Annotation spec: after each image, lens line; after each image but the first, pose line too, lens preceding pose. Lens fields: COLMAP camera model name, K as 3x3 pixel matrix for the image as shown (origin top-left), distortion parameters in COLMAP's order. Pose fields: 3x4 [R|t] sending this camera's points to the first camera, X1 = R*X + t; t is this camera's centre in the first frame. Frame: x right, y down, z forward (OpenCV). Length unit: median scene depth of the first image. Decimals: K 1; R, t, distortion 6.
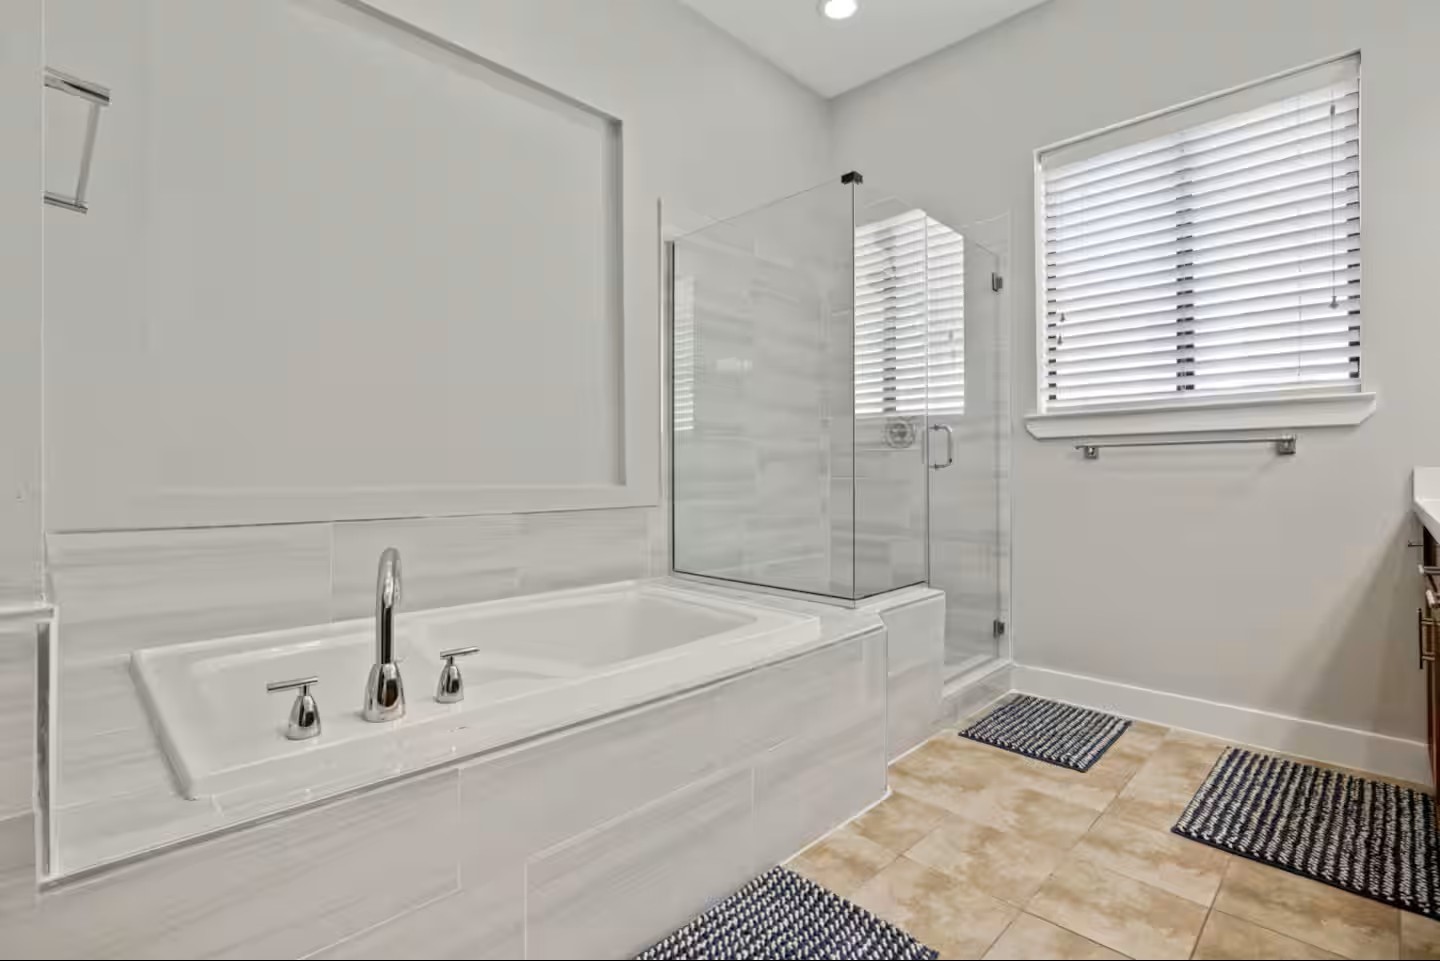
lens RADIAL K [[677.8, 0, 720.6], [0, 677.8, 472.3], [0, 0, 1]] dist [-0.006267, 0.002375]
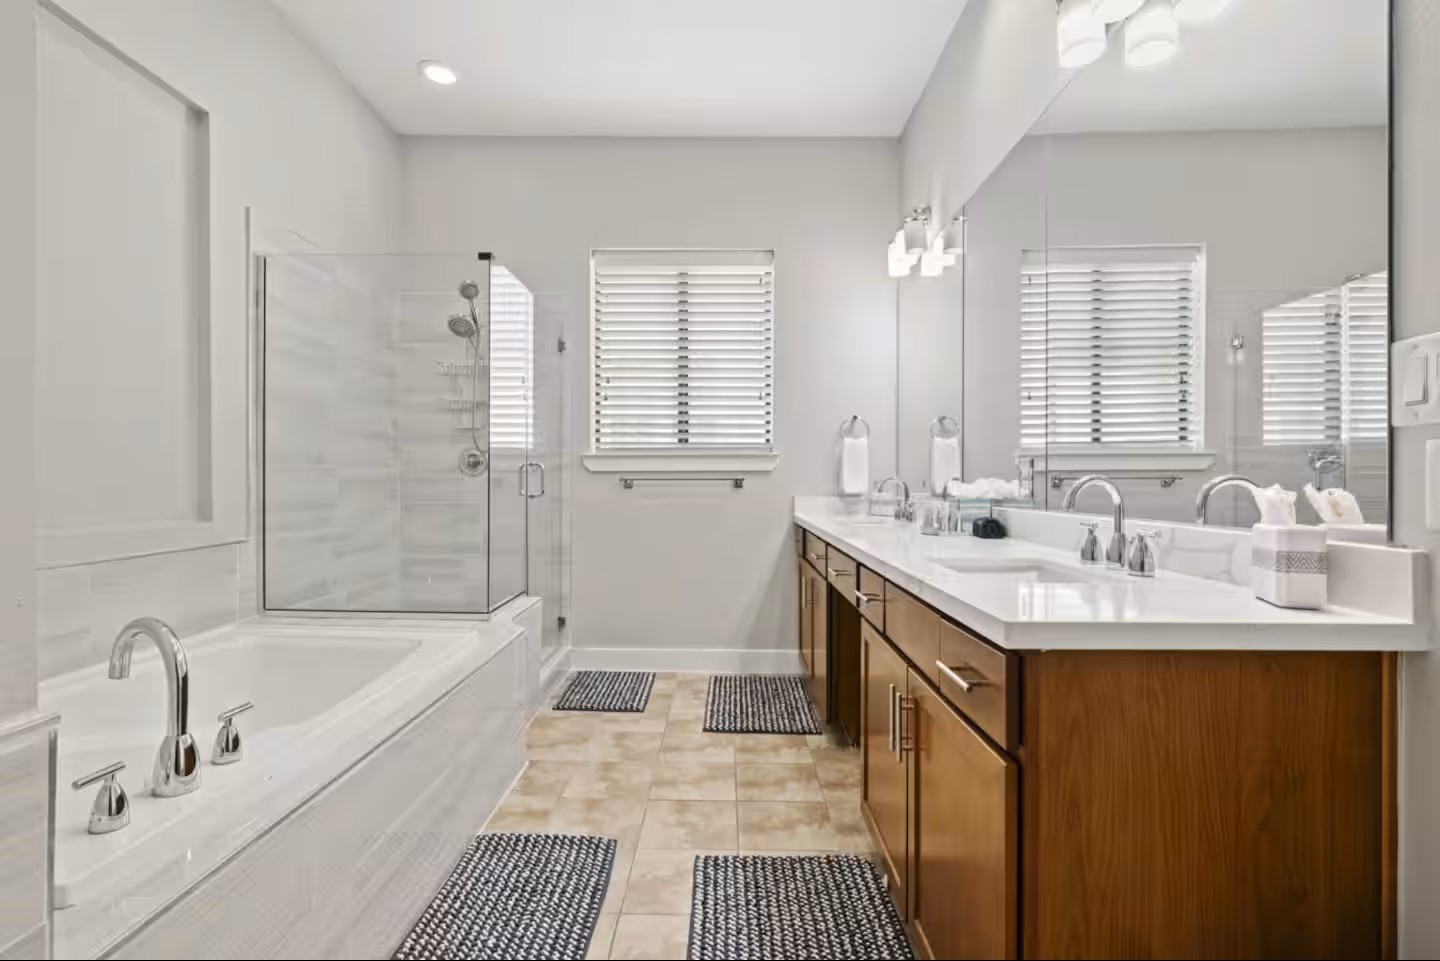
lens RADIAL K [[677.8, 0, 714.1], [0, 677.8, 481.9], [0, 0, 1]] dist [-0.006267, 0.002375]
pose [[0.720303, 0.001451, 0.693658, -0.341646], [-0.007534, 0.999955, 0.005731, -0.051836], [-0.693619, -0.009355, 0.720282, -0.129864]]
